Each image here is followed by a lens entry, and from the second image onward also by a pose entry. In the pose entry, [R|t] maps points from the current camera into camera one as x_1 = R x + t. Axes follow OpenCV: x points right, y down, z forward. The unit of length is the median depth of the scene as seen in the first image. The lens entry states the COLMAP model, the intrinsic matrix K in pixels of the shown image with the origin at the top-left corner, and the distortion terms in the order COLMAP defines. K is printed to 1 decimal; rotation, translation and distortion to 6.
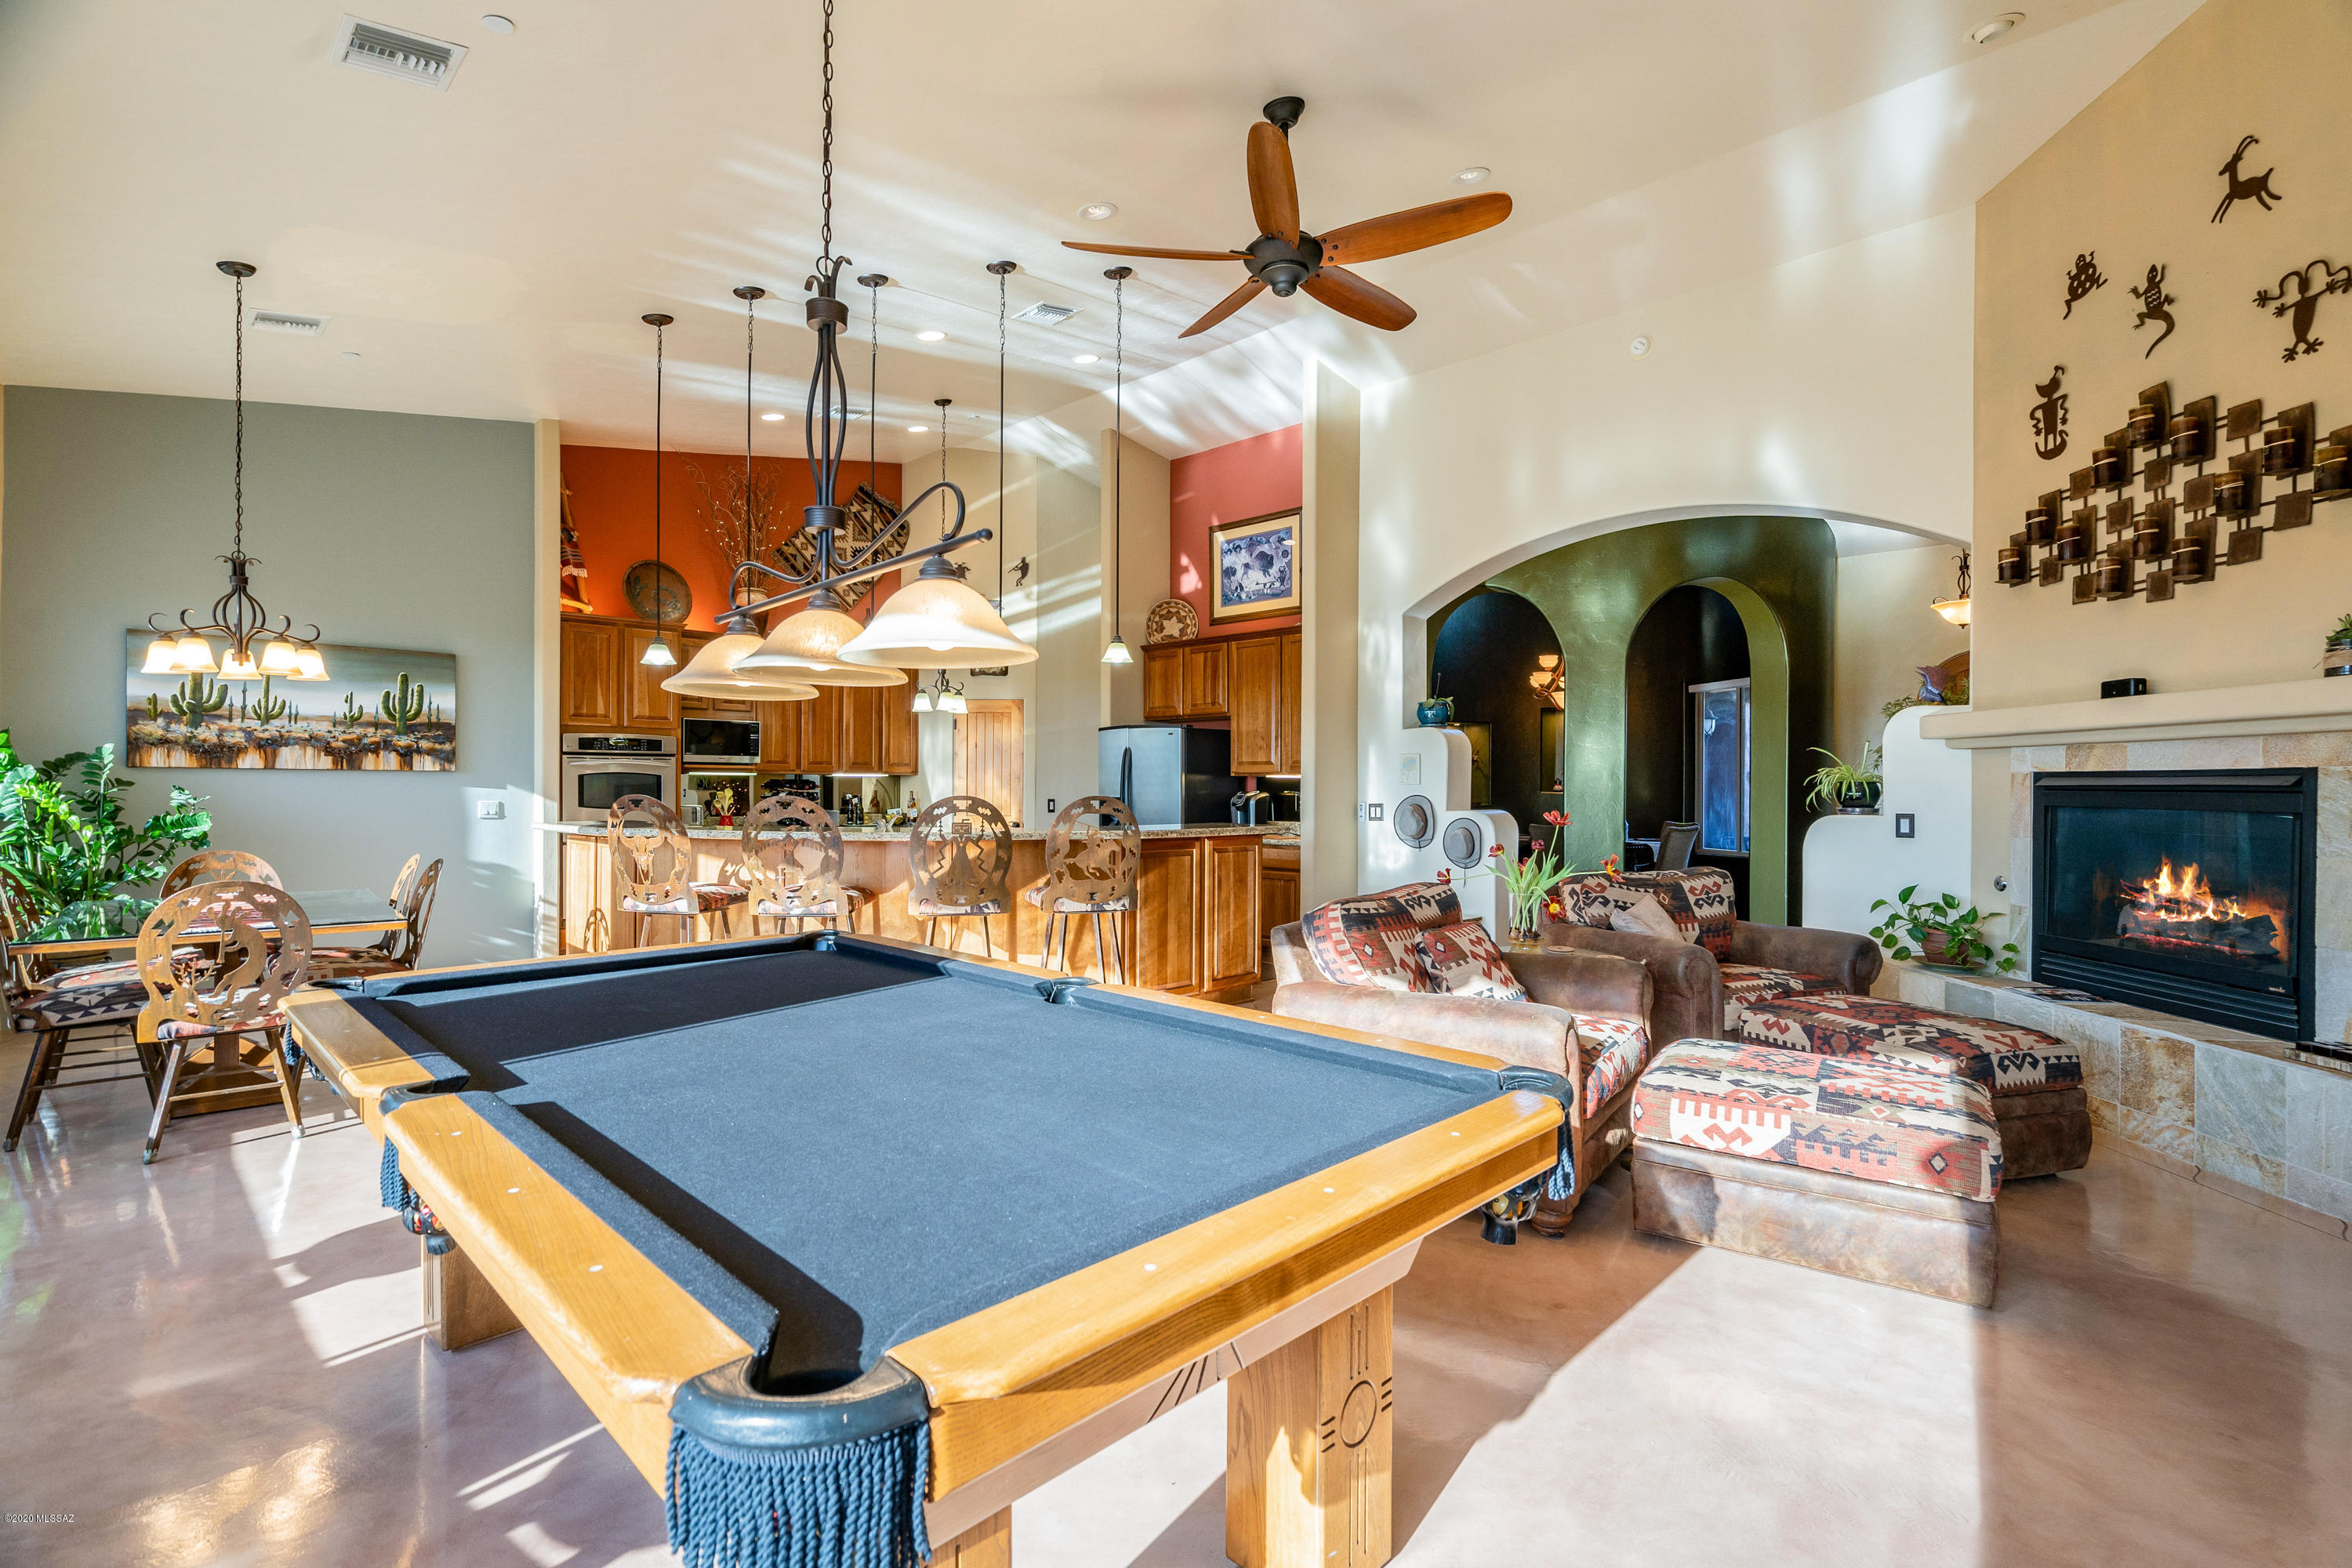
lens RADIAL K [[1068.4, 0, 1176.0], [0, 1068.4, 784.0], [0, 0, 1]] dist [-0.001827, 0.000347]
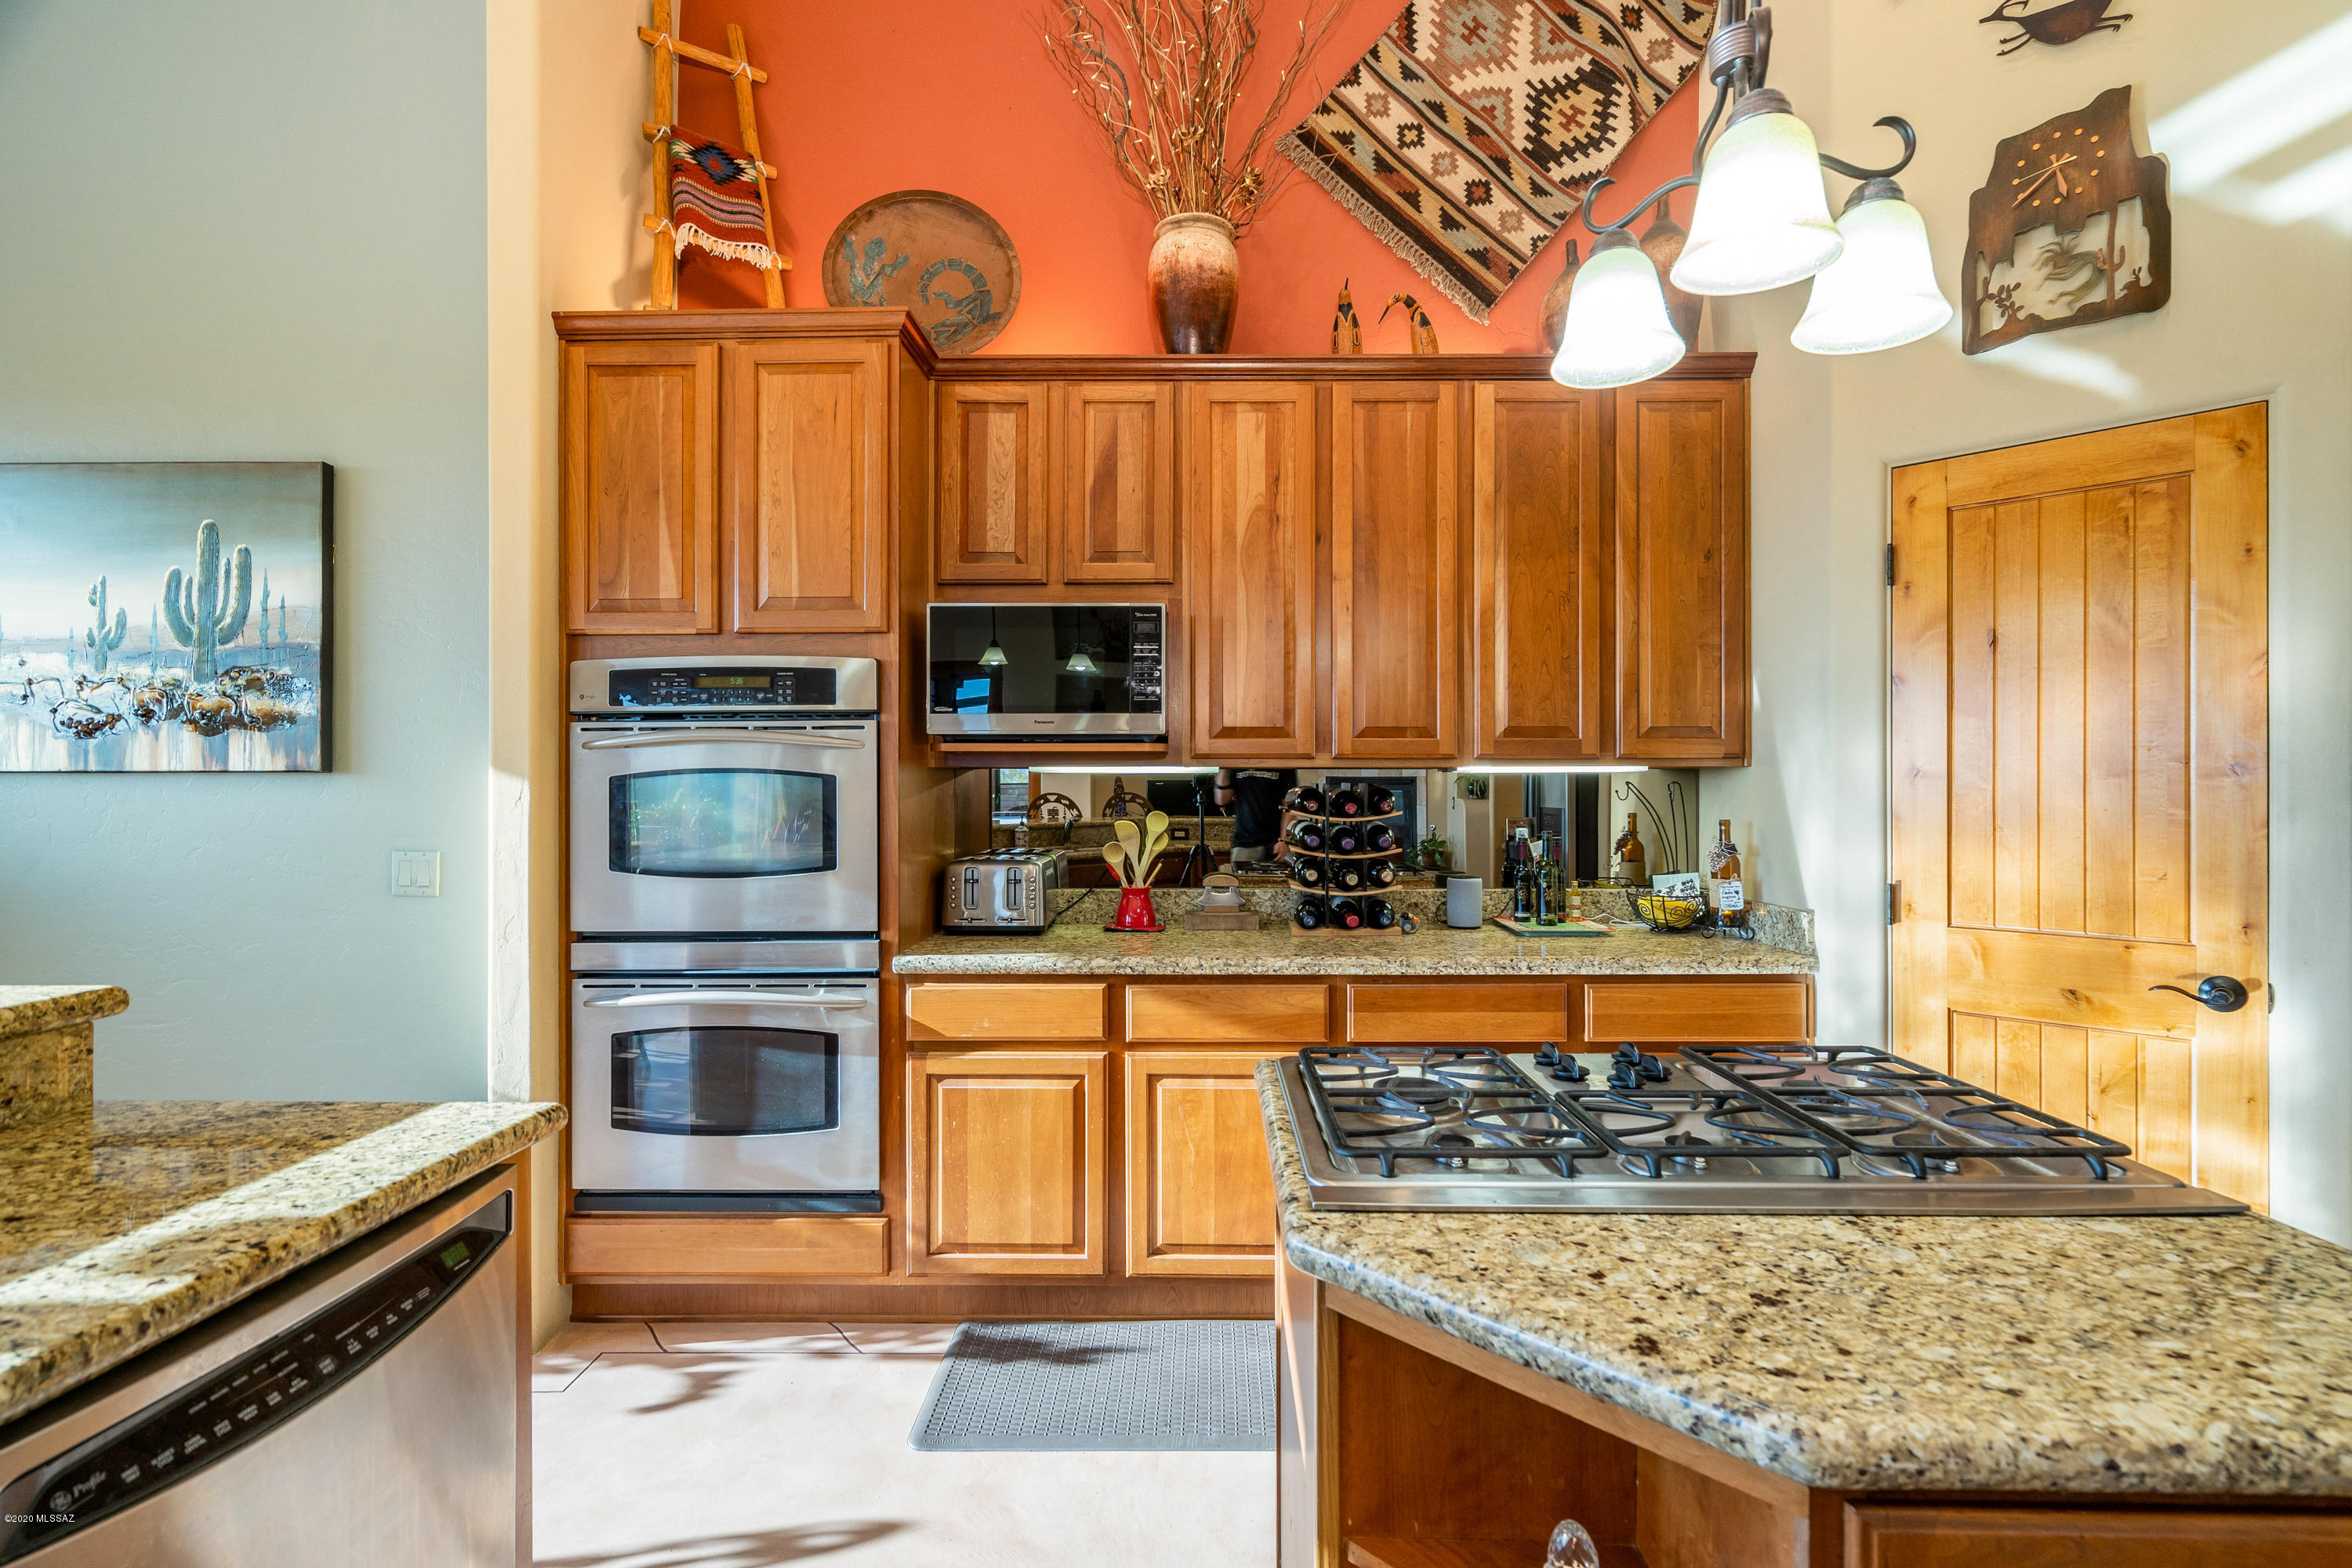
lens RADIAL K [[1068.4, 0, 1176.0], [0, 1068.4, 784.0], [0, 0, 1]] dist [-0.001827, 0.000347]
pose [[0.682568, -0.003684, -0.730813, -0.277353], [0.004319, 0.999990, -0.001007, -0.007872], [0.730809, -0.002469, 0.682577, 1.402427]]
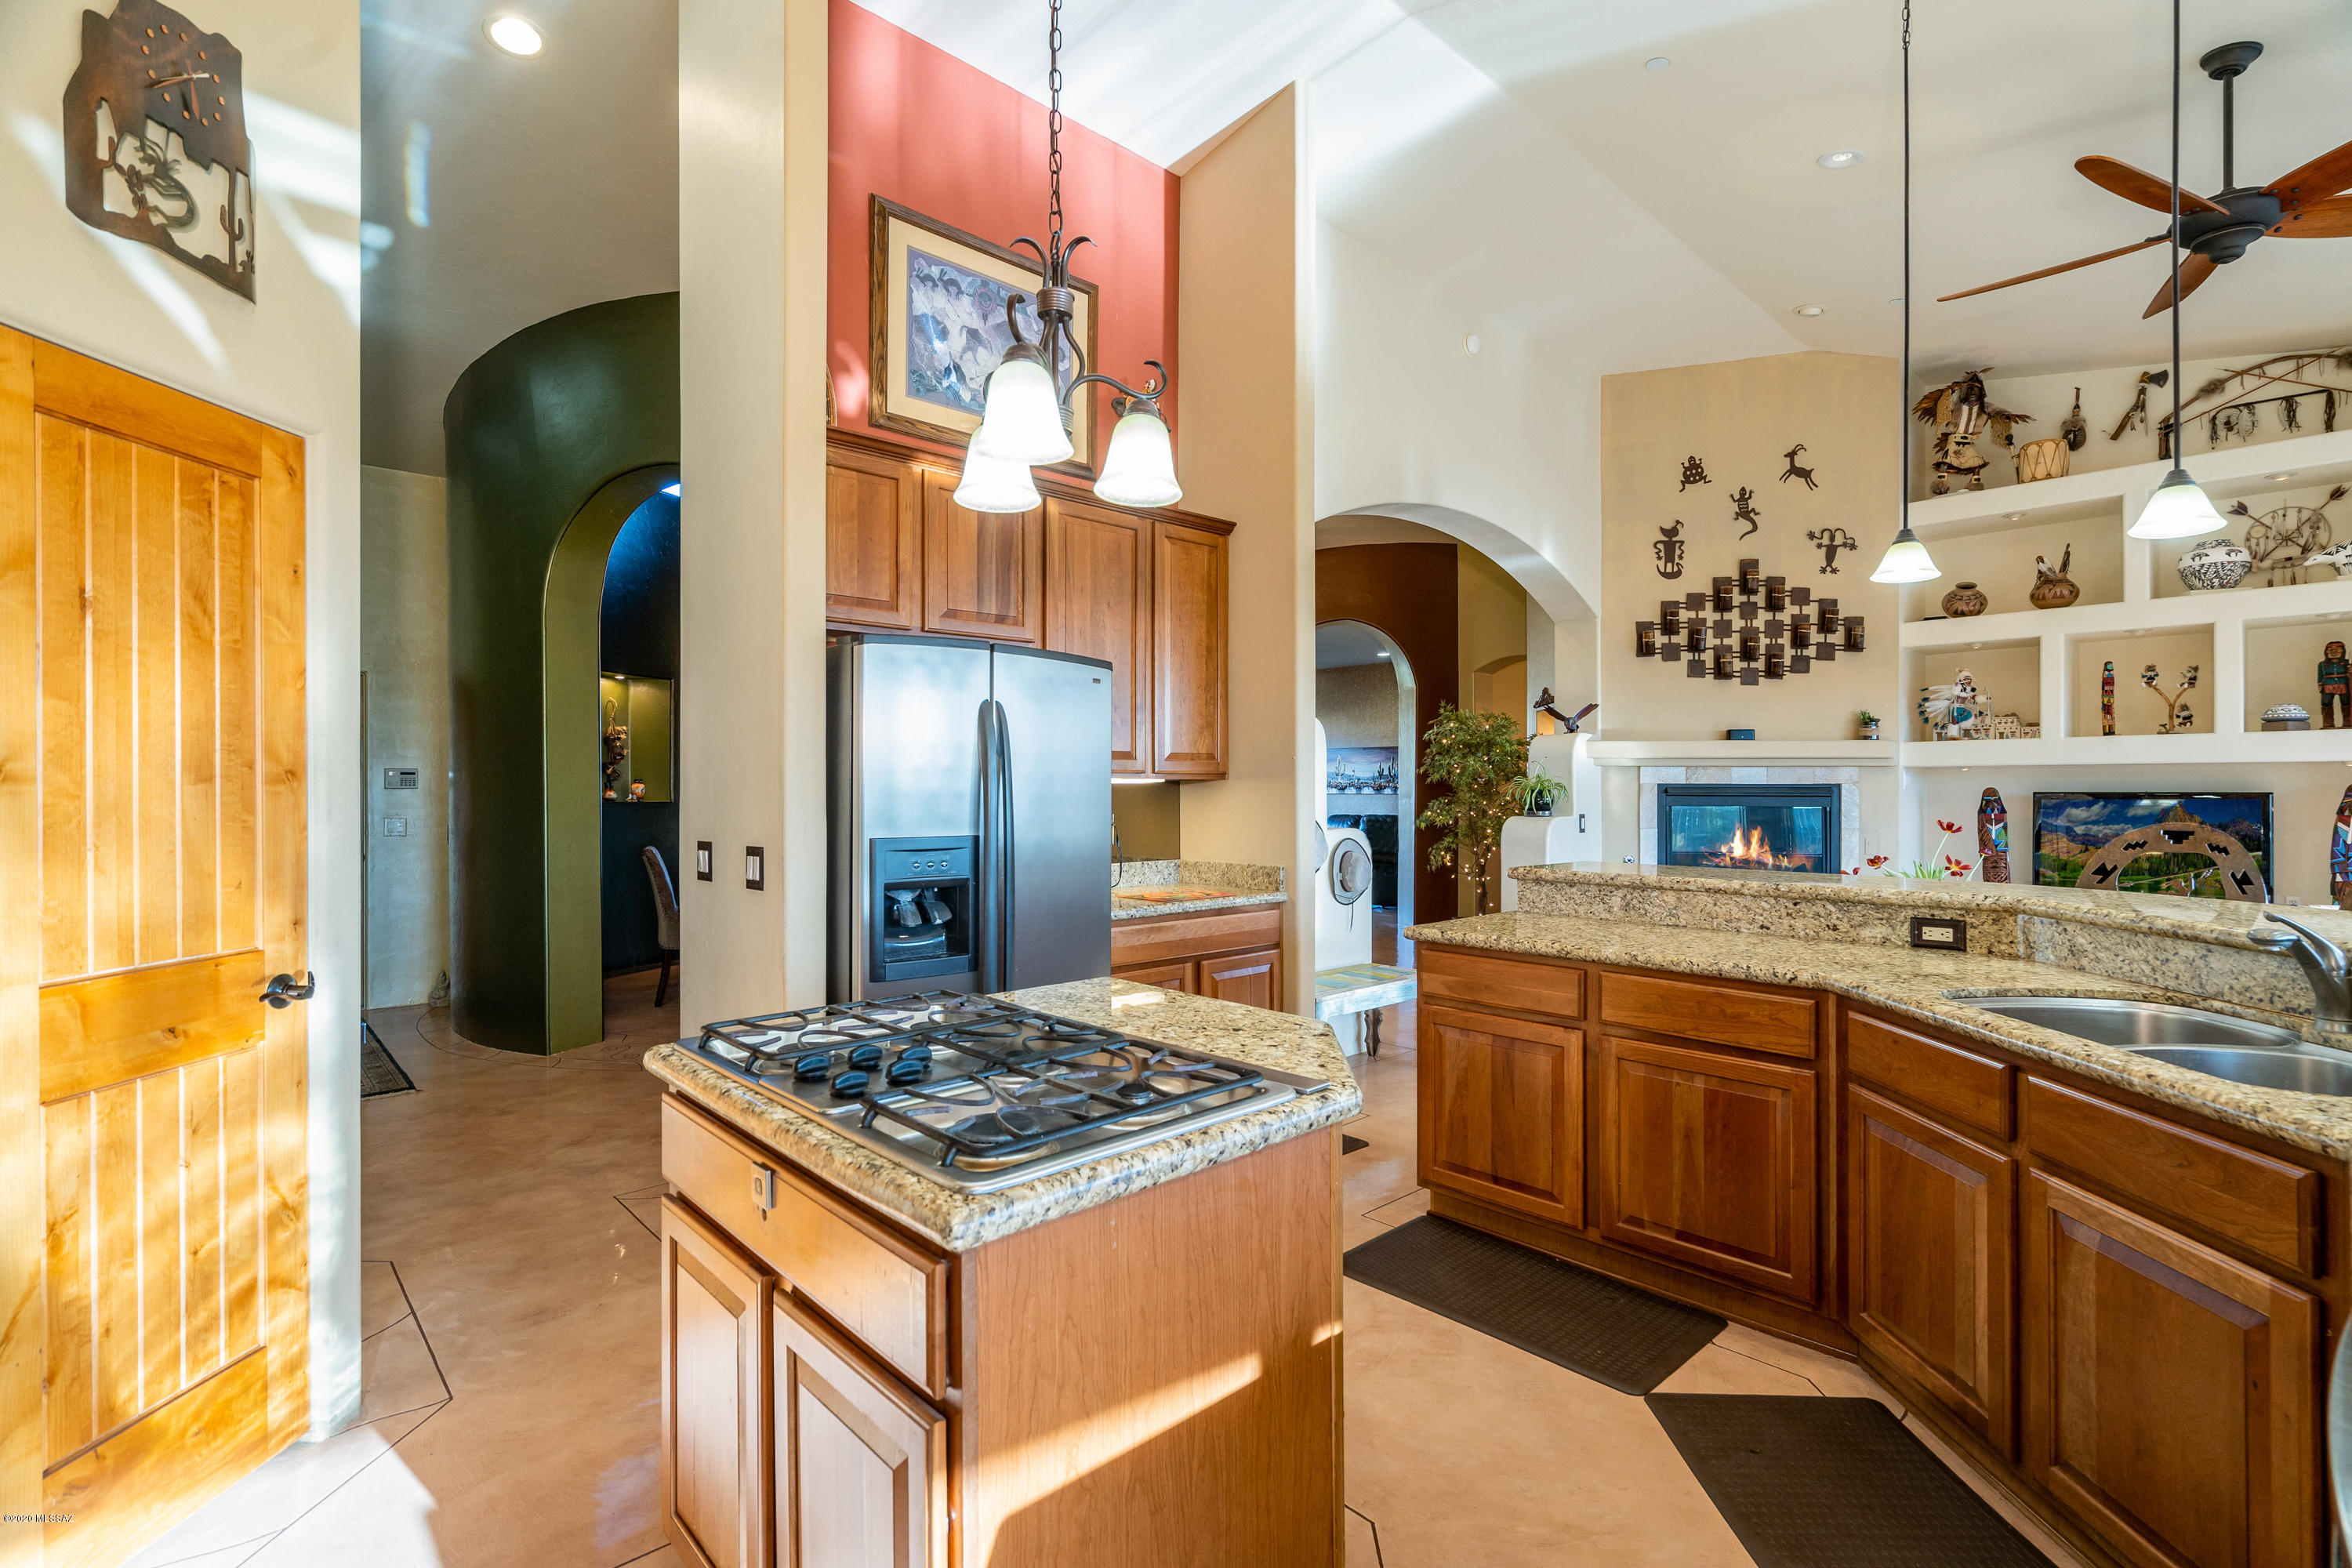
lens RADIAL K [[1068.4, 0, 1176.0], [0, 1068.4, 784.0], [0, 0, 1]] dist [-0.001827, 0.000347]
pose [[0.048046, -0.004550, 0.998835, -0.733707], [-0.006252, 0.999969, 0.004856, -0.013300], [-0.998826, -0.006478, 0.048016, 1.606479]]
